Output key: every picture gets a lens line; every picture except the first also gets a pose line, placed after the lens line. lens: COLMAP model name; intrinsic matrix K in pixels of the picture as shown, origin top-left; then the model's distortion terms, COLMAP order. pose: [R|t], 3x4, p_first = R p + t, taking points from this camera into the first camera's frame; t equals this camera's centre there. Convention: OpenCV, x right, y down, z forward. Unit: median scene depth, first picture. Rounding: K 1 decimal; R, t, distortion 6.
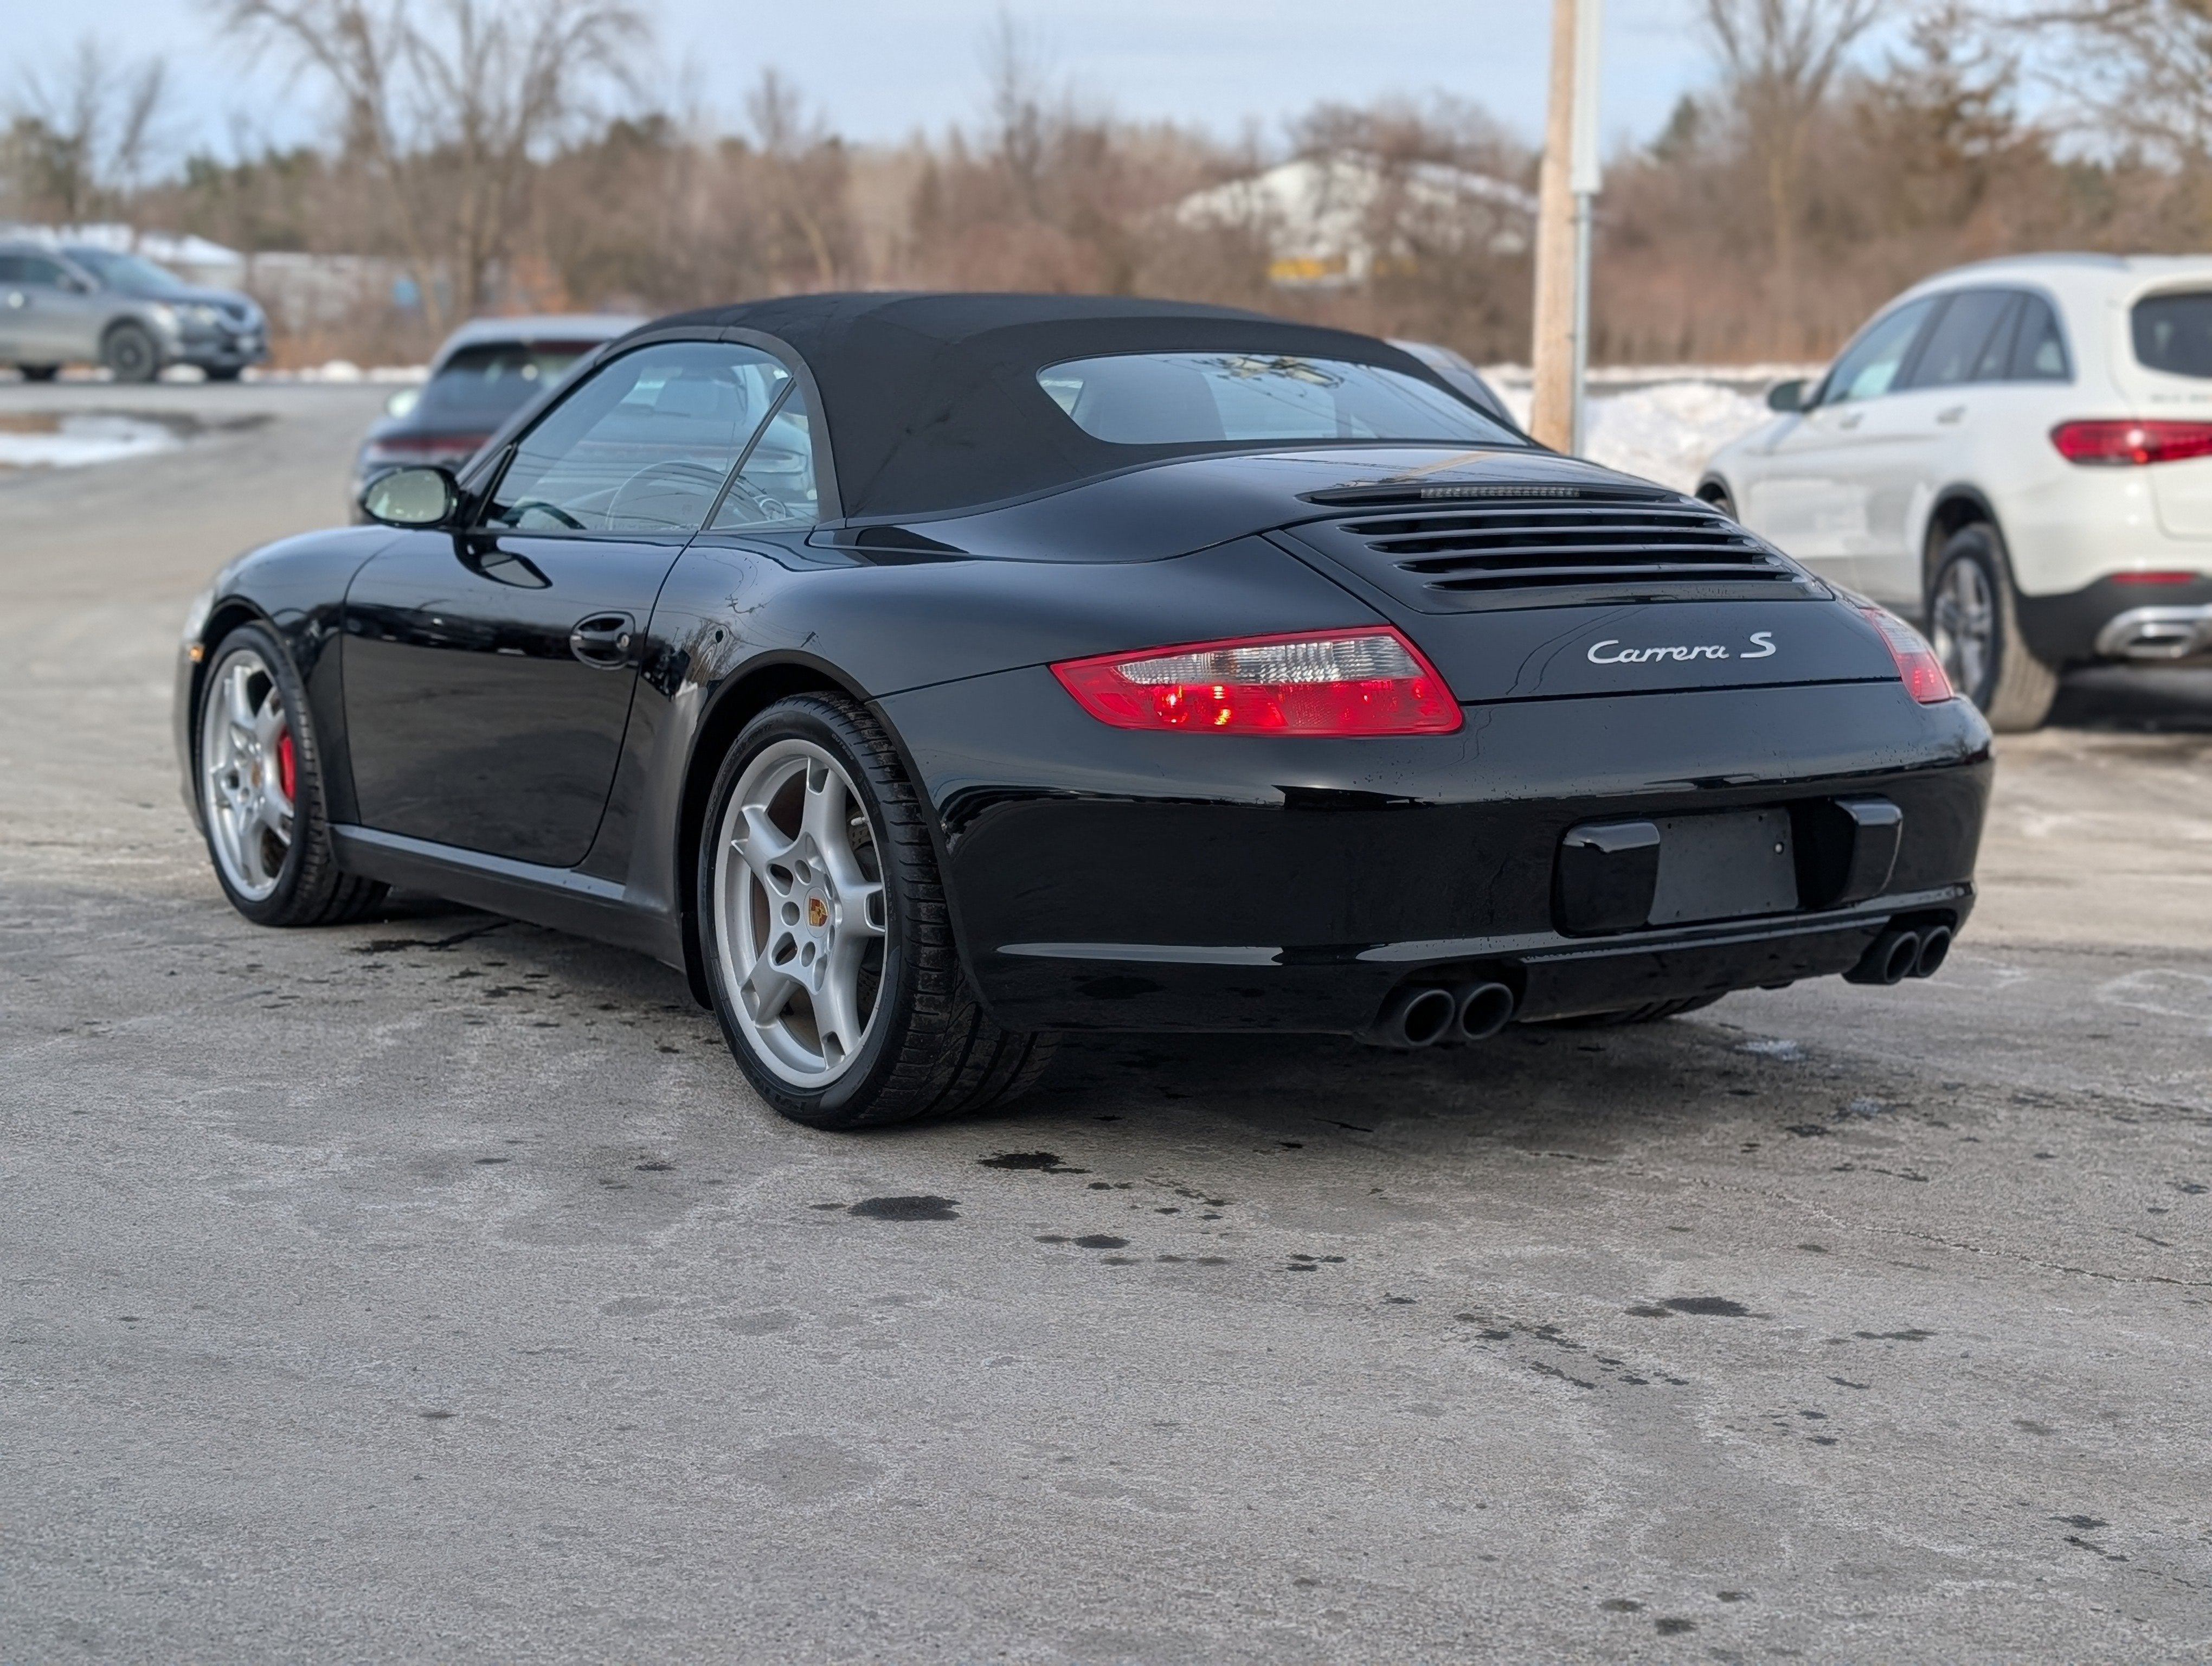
lens RADIAL K [[3278.5, 0, 1130.4], [0, 3278.5, 844.0], [0, 0, 1]] dist [0.157191, -0.646025]
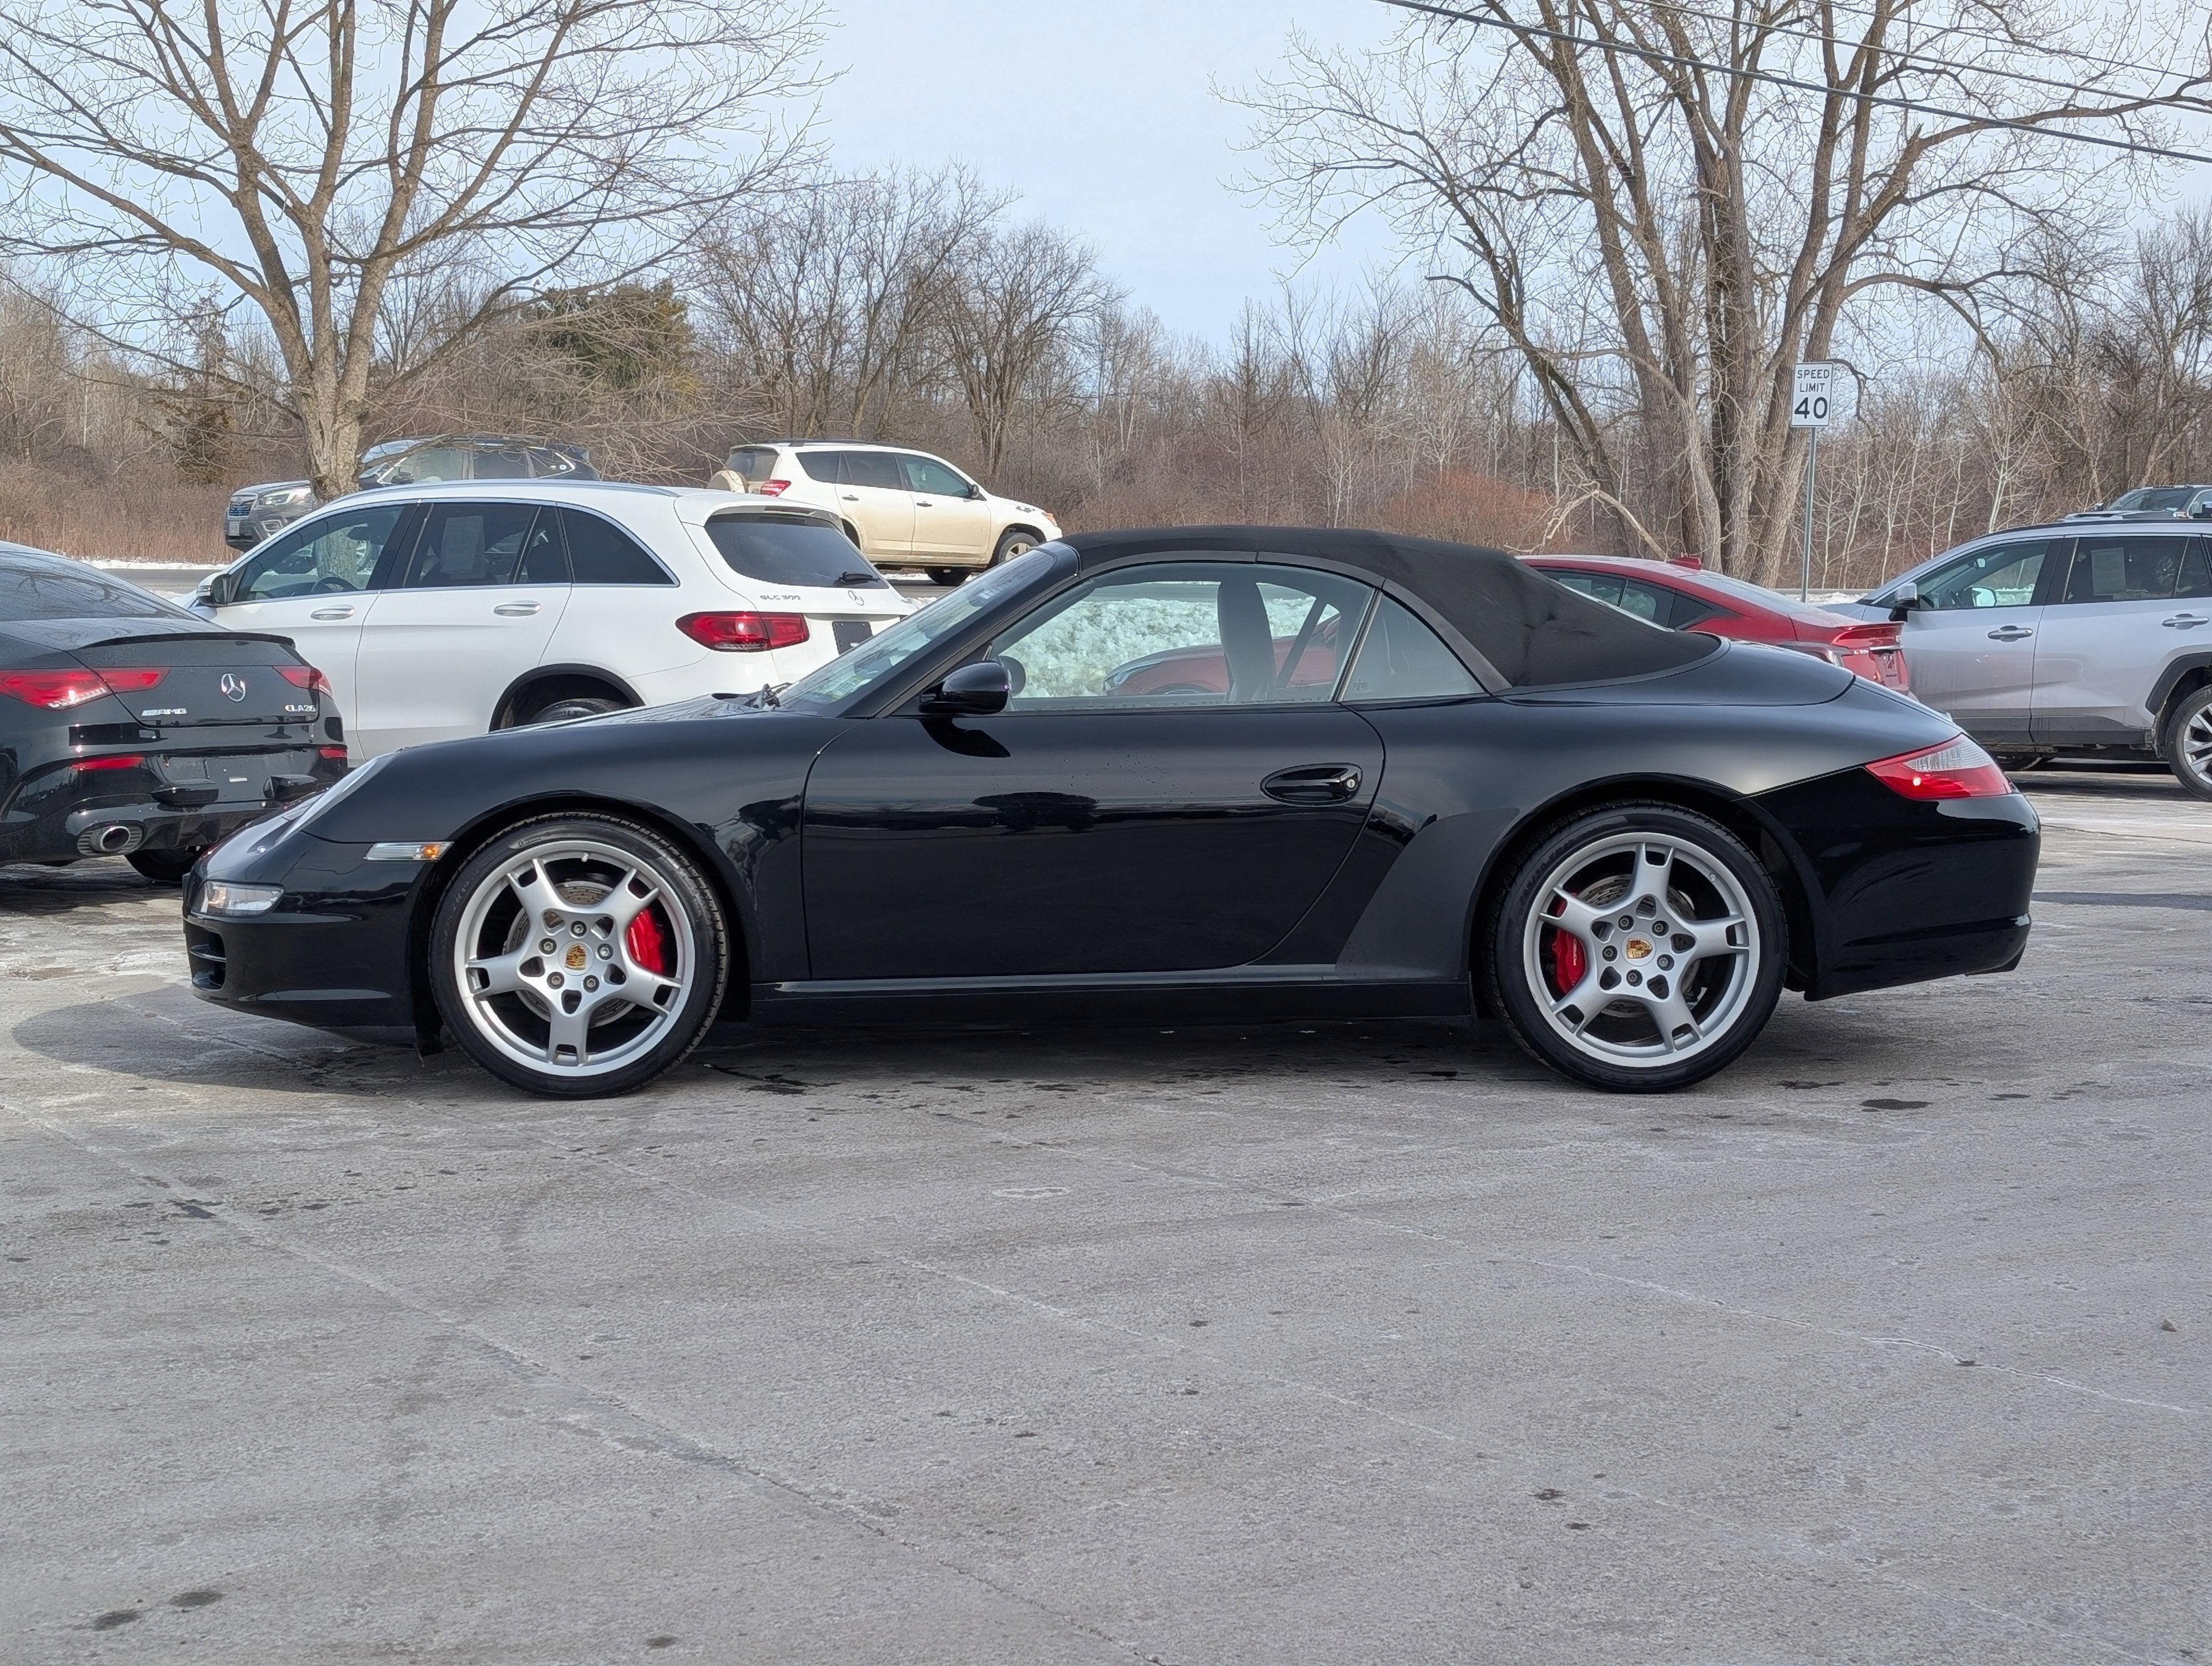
lens RADIAL K [[3280.4, 0, 1106.0], [0, 3280.4, 833.0], [0, 0, 1]] dist [0.178012, -0.764979]
pose [[0.561463, -0.055739, 0.825623, -1.324304], [0.103732, 0.994599, -0.003396, -0.046716], [-0.820975, 0.087551, 0.564212, 0.325083]]
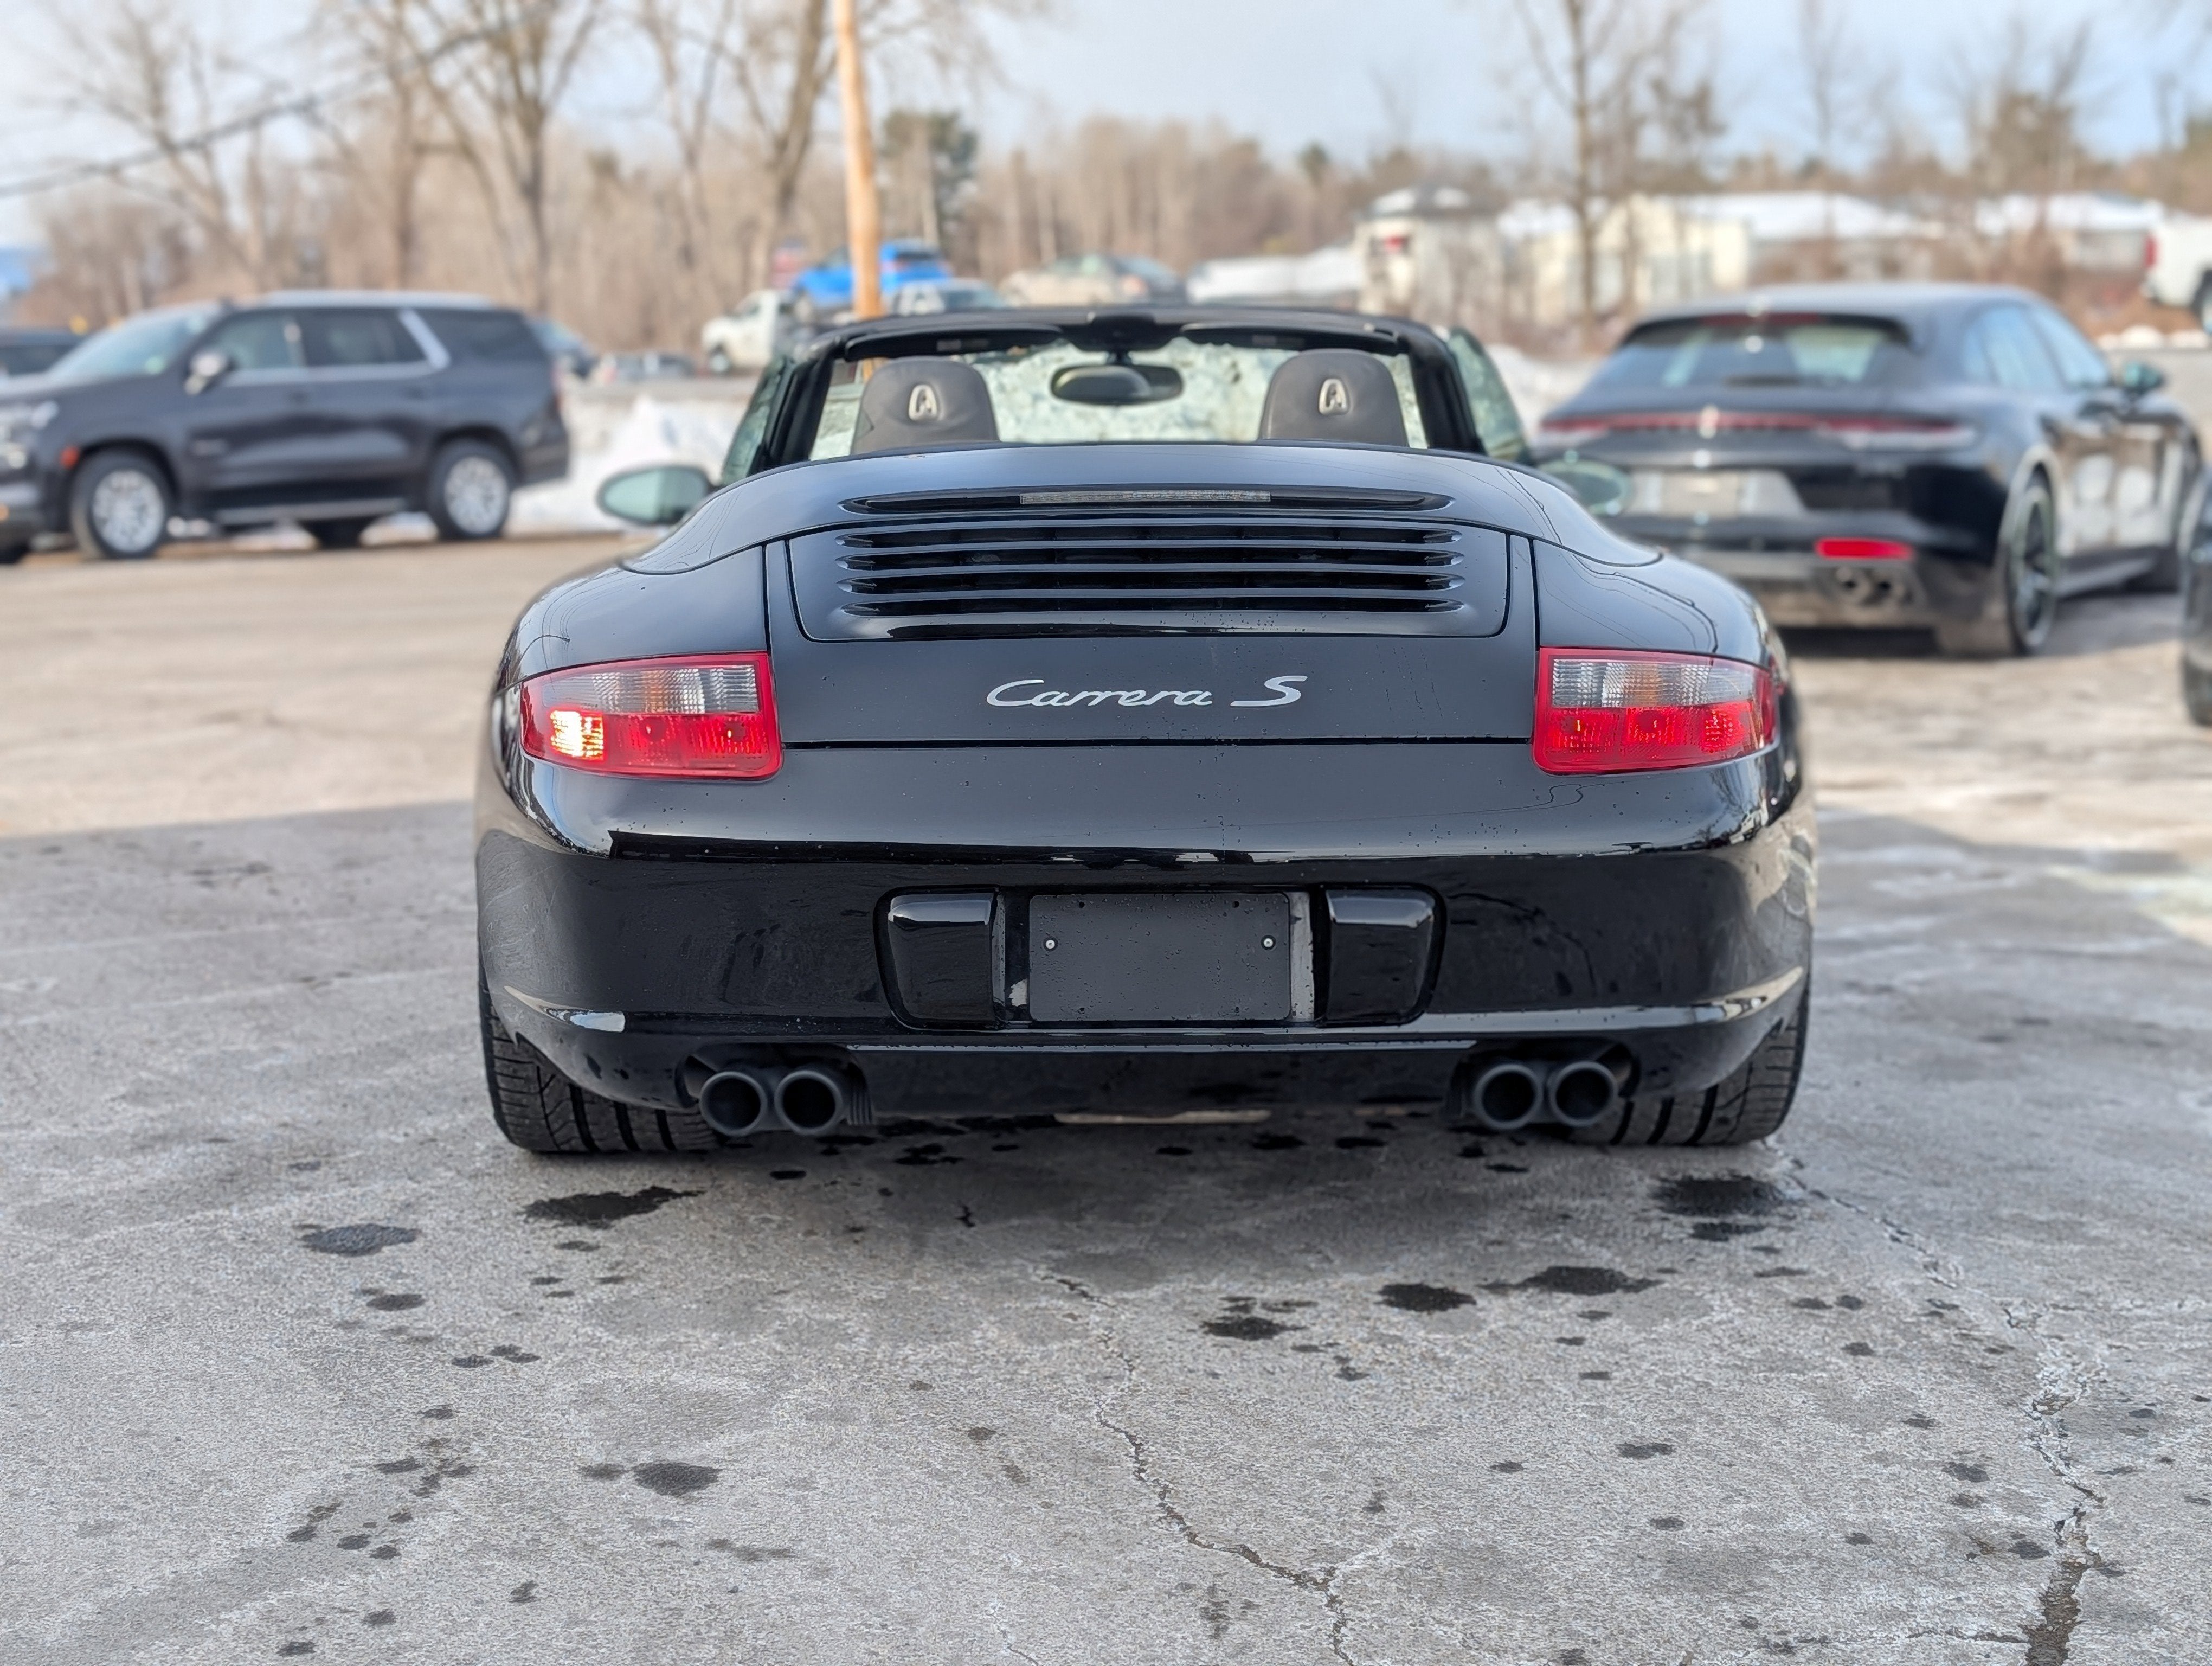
lens RADIAL K [[3280.4, 0, 1106.0], [0, 3280.4, 833.0], [0, 0, 1]] dist [0.178012, -0.764979]
pose [[0.821564, 0.060445, -0.566903, 0.537830], [-0.057015, 0.998090, 0.023792, -0.036911], [0.567258, 0.012776, 0.823441, 0.271256]]
